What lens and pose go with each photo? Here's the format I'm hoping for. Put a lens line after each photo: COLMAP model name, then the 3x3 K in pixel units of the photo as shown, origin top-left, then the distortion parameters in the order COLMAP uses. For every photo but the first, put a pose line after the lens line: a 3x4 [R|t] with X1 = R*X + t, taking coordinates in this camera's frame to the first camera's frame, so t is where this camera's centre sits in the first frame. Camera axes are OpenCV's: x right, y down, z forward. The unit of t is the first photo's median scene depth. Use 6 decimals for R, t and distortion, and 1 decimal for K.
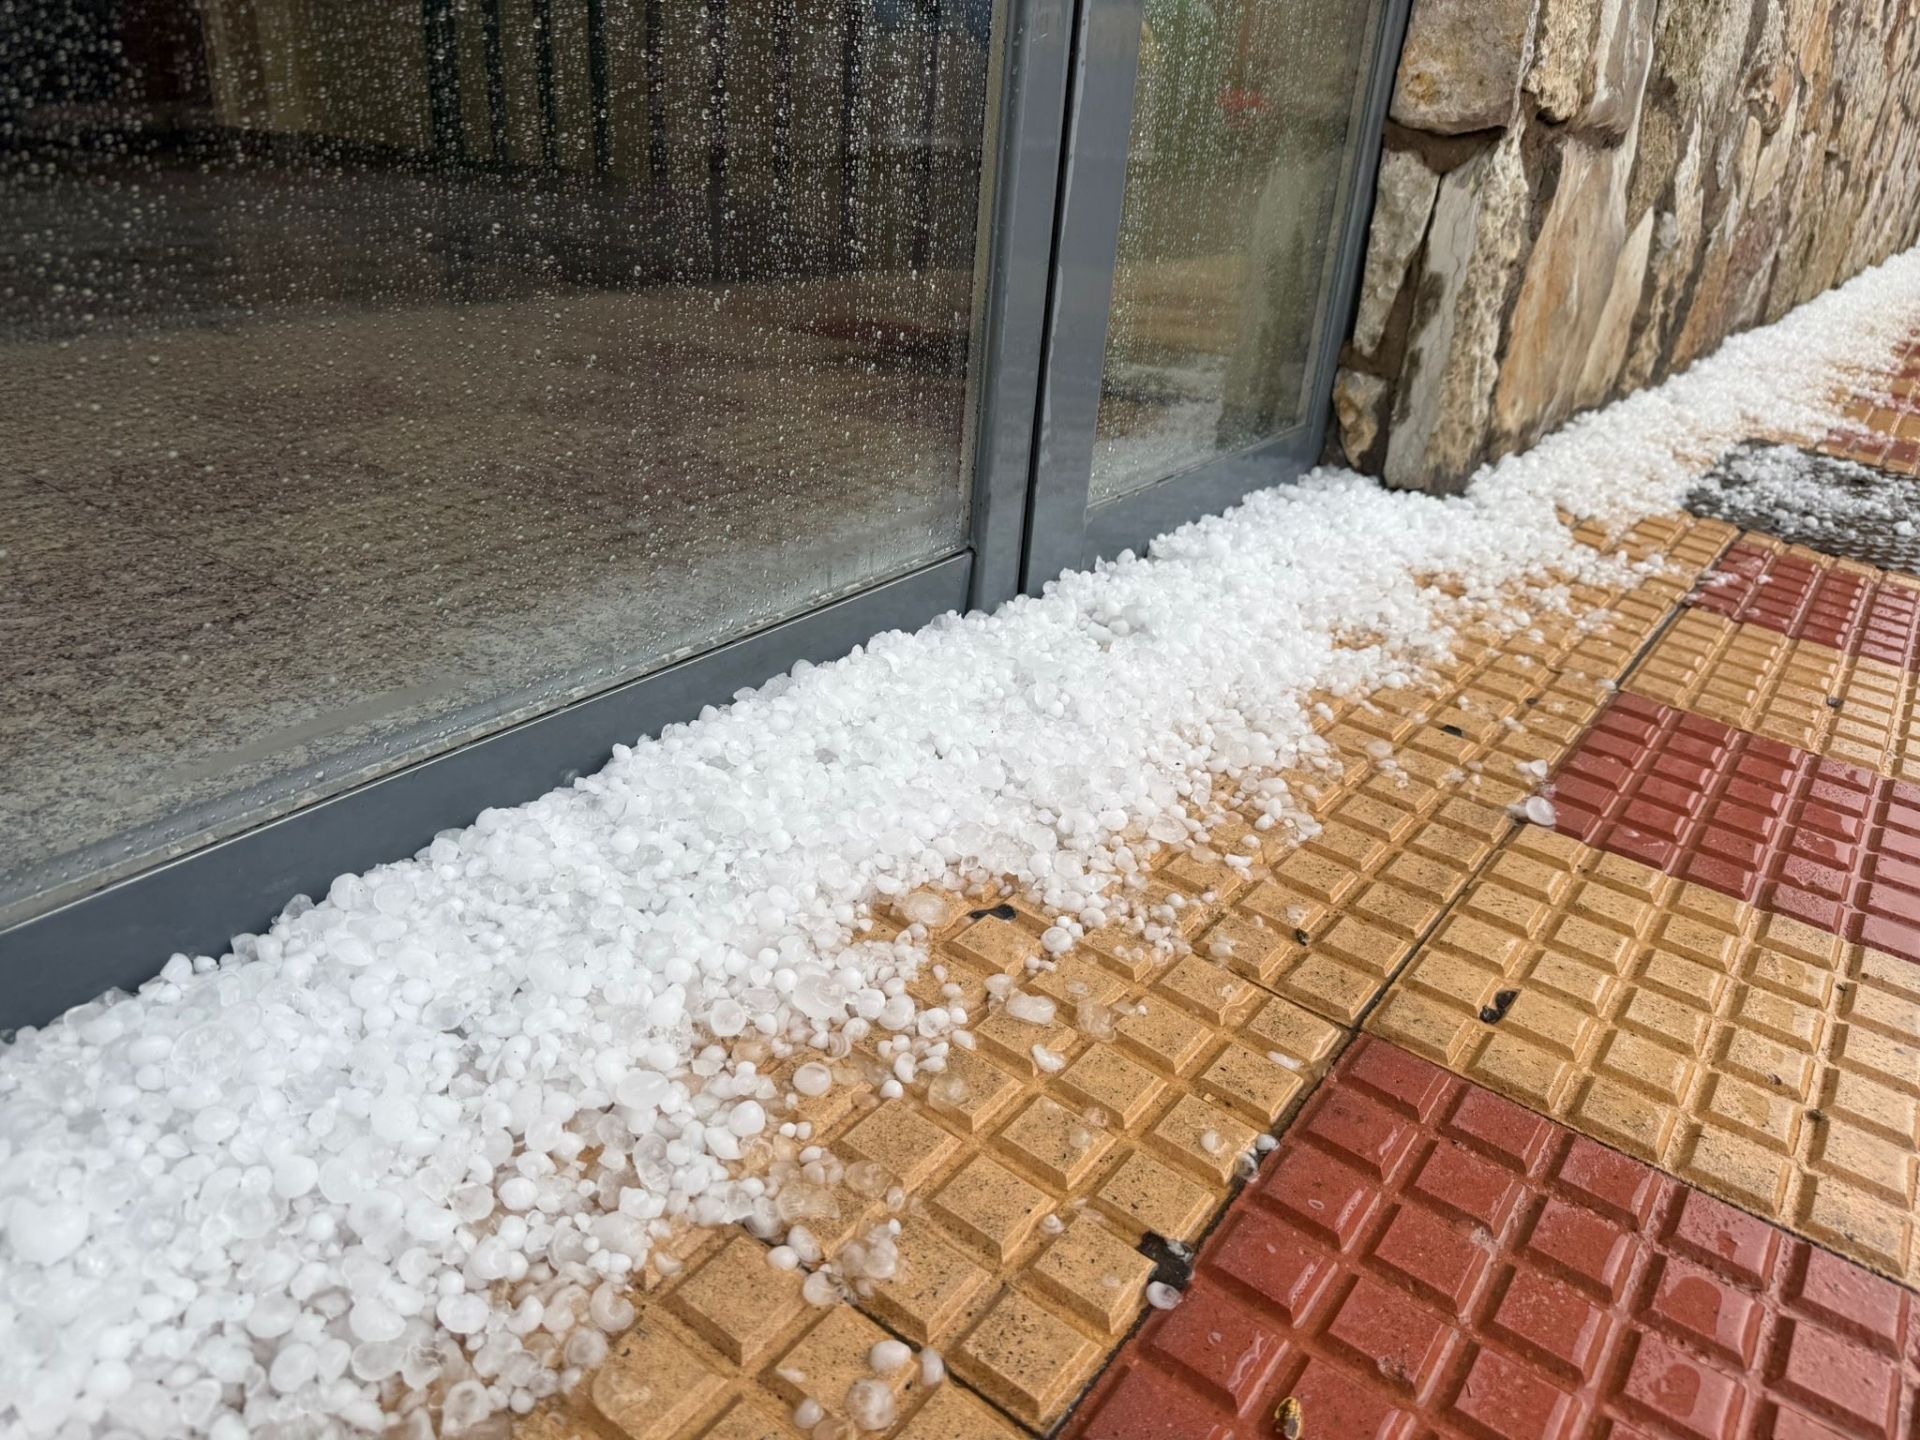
lens RADIAL K [[1326.0, 0, 955.4], [0, 1326.0, 722.9], [0, 0, 1]] dist [0.004552, -0.001981]
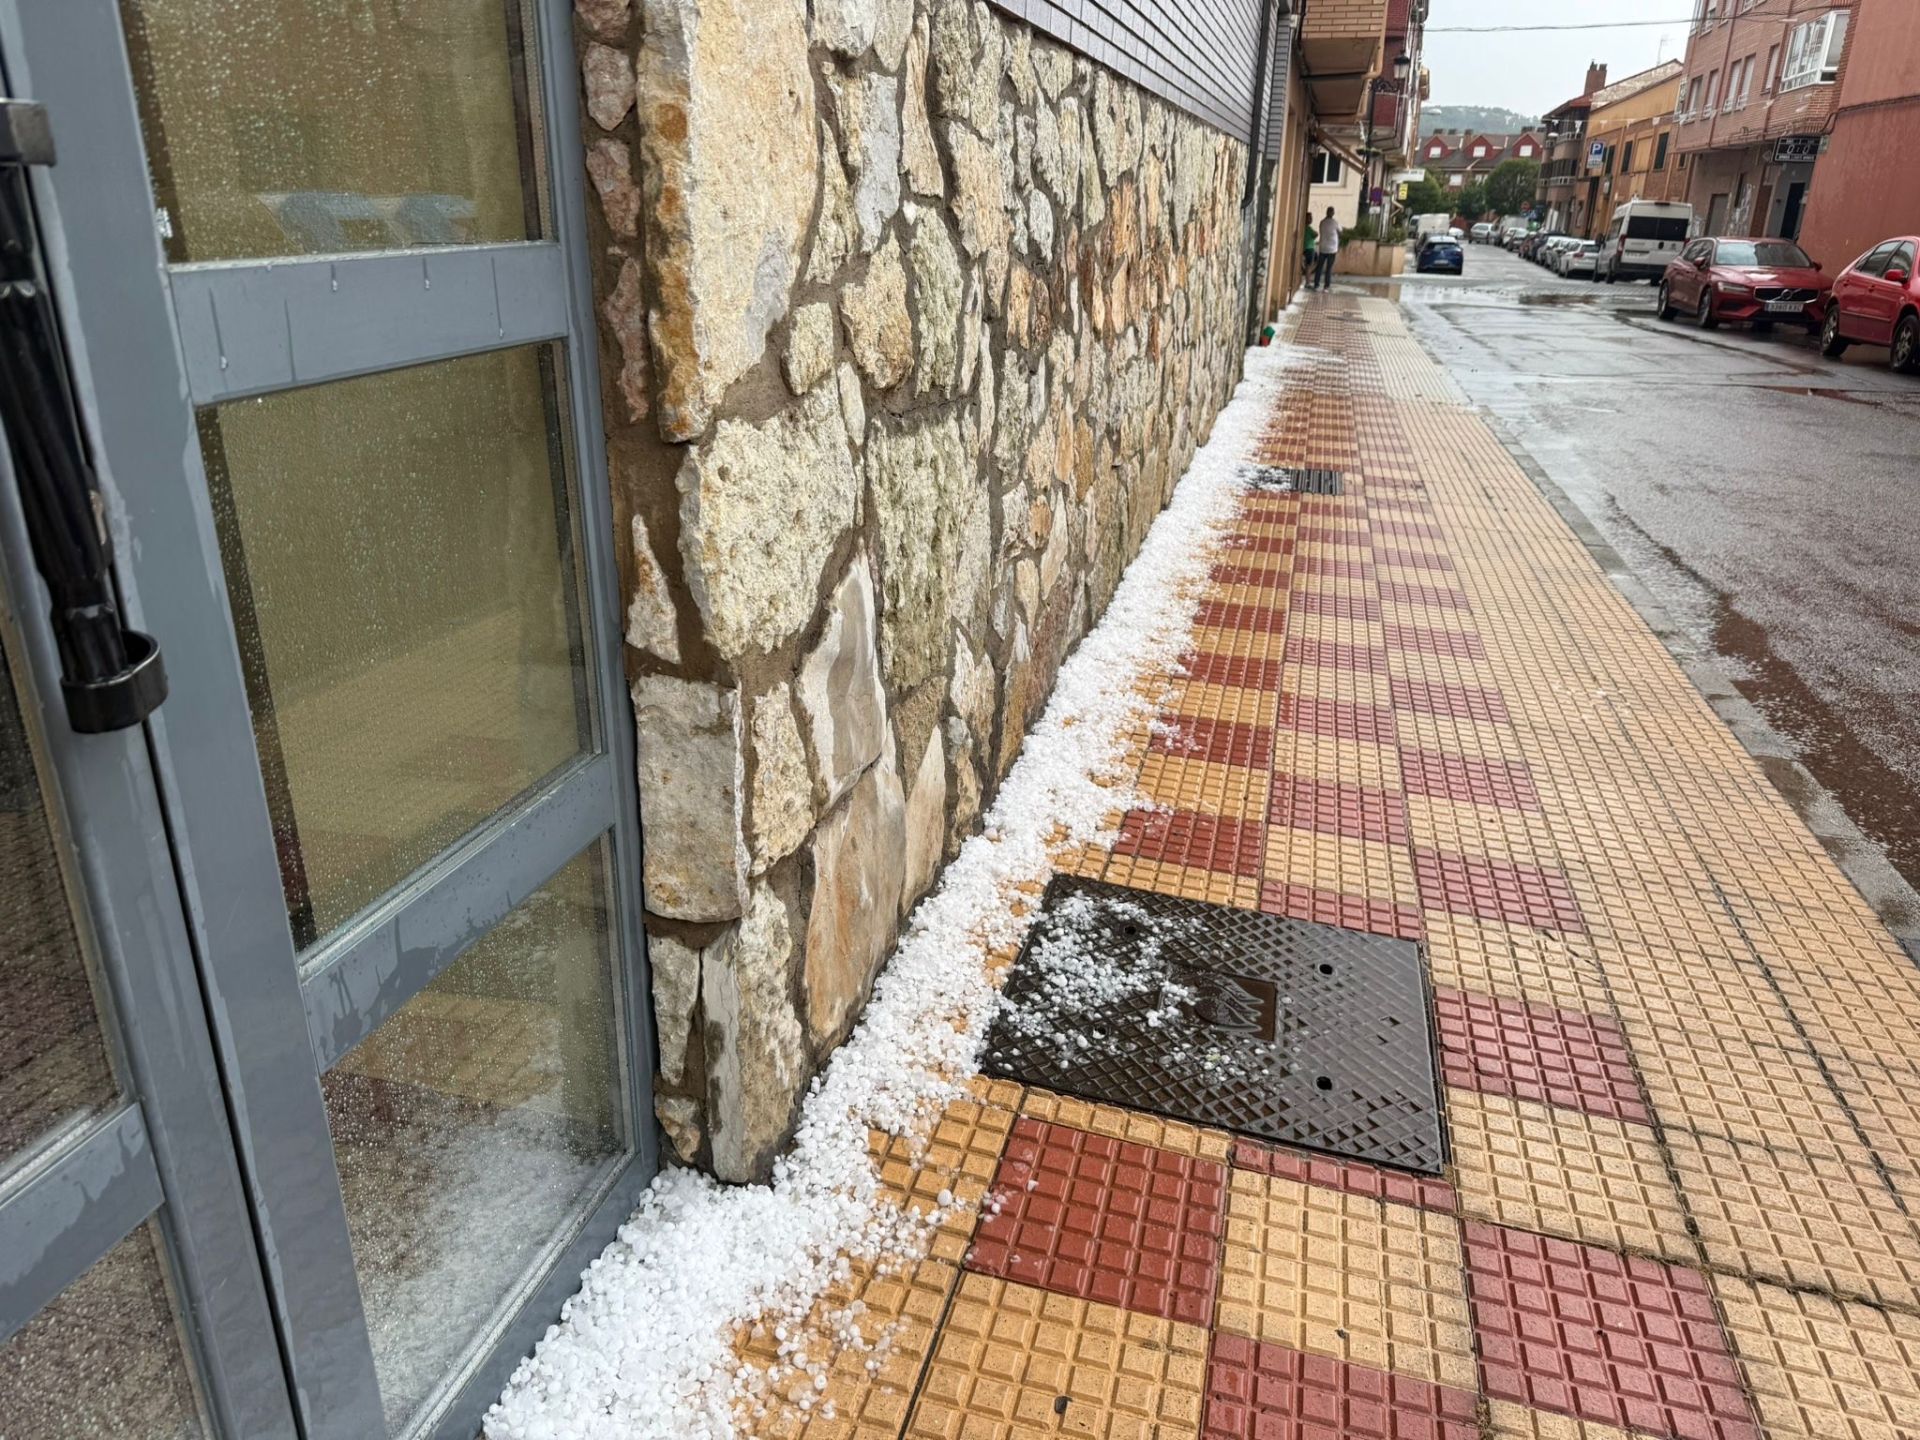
lens RADIAL K [[1326.0, 0, 960.4], [0, 1326.0, 712.7], [0, 0, 1]] dist [0.004552, -0.001981]
pose [[0.924070, -0.172522, 0.341073, 0.204892], [0.202321, 0.977855, -0.053529, -0.482874], [-0.324285, 0.118470, 0.938512, -0.184451]]
